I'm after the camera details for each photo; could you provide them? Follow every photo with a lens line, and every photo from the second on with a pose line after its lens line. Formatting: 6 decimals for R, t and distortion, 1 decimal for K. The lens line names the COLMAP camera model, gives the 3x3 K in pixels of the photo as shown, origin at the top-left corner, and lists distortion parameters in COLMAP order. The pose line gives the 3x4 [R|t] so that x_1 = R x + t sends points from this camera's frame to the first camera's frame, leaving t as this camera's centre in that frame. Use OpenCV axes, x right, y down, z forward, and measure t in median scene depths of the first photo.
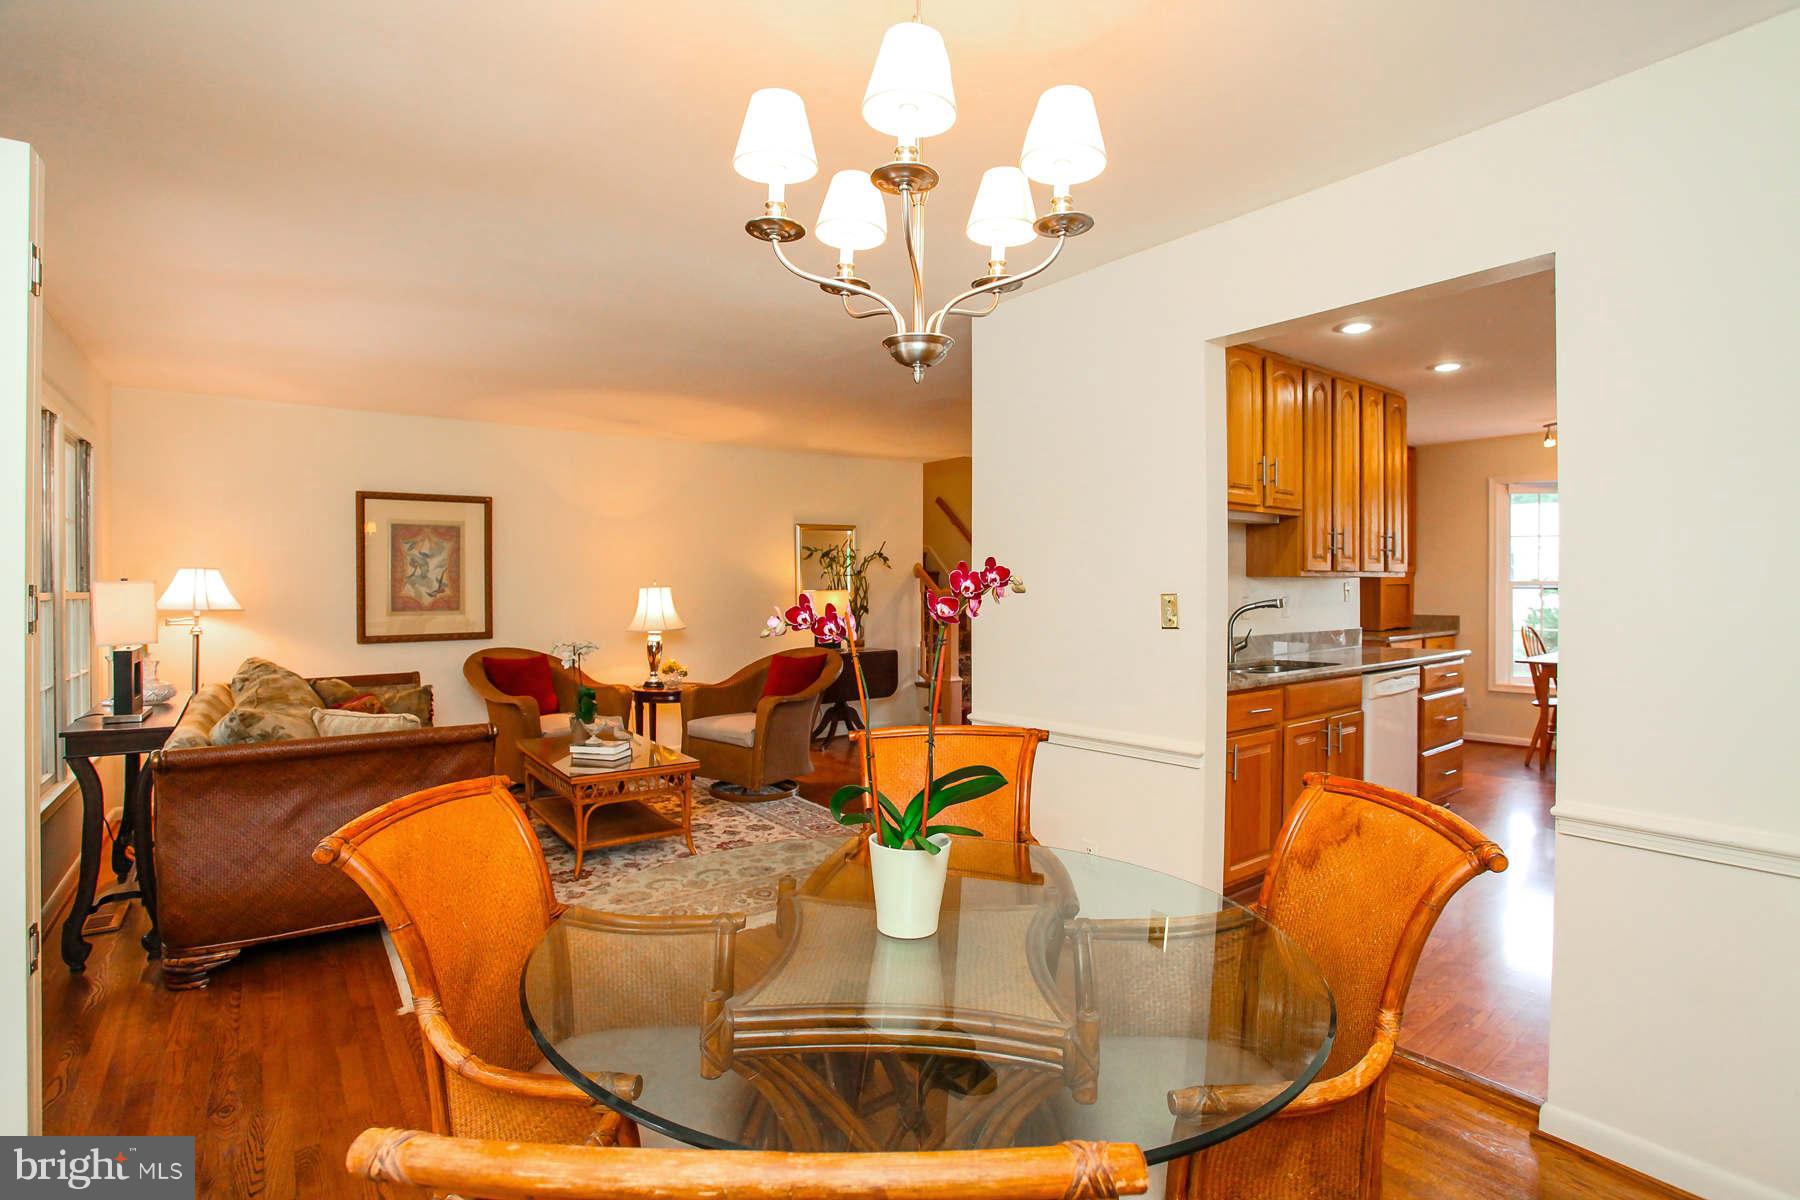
lens RADIAL K [[857.0, 0, 900.0], [0, 857.0, 600.0], [0, 0, 1]] dist [-0.040689, 0.000432]
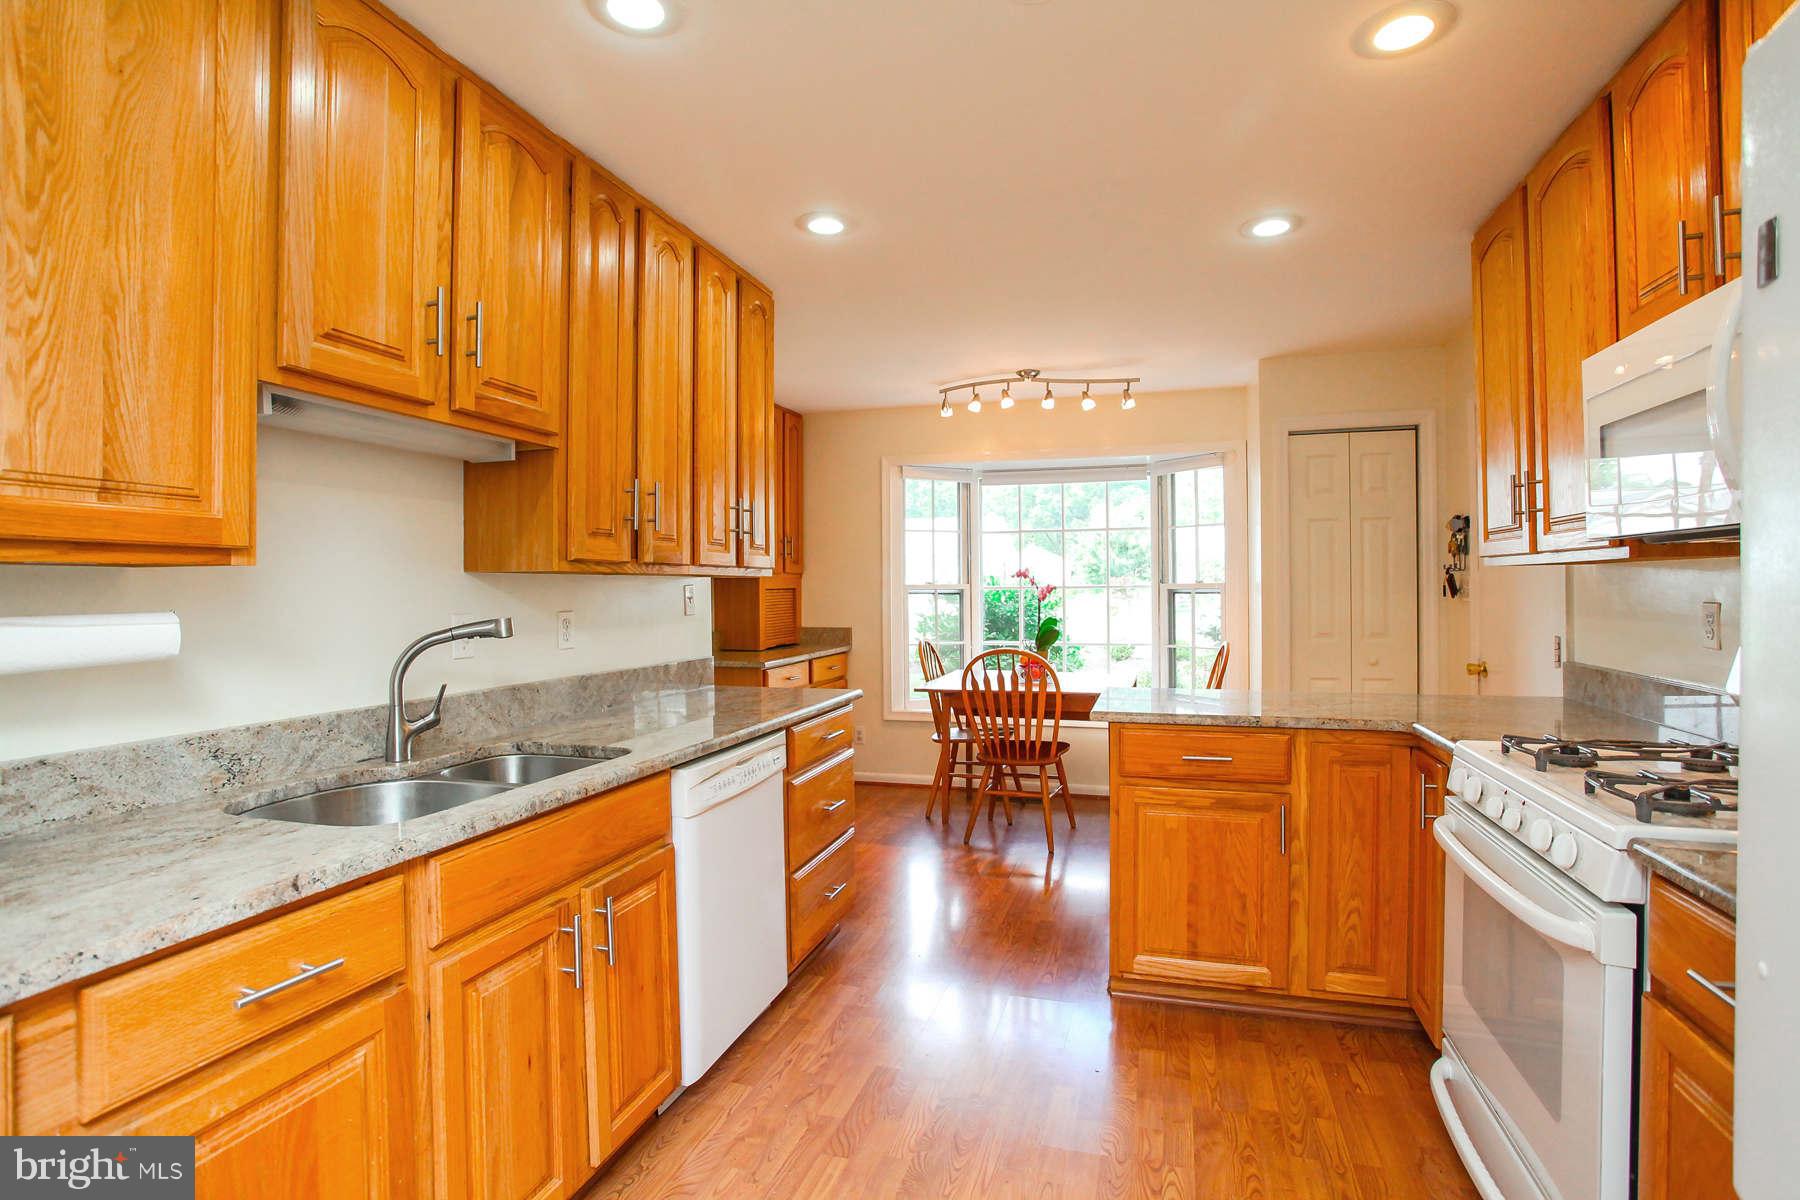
lens RADIAL K [[857.0, 0, 900.0], [0, 857.0, 600.0], [0, 0, 1]] dist [-0.040689, 0.000432]
pose [[0.805131, -0.007384, 0.593052, 0.307543], [0.011373, 0.999931, -0.002990, -0.006925], [-0.592988, 0.009152, 0.805159, 0.445203]]
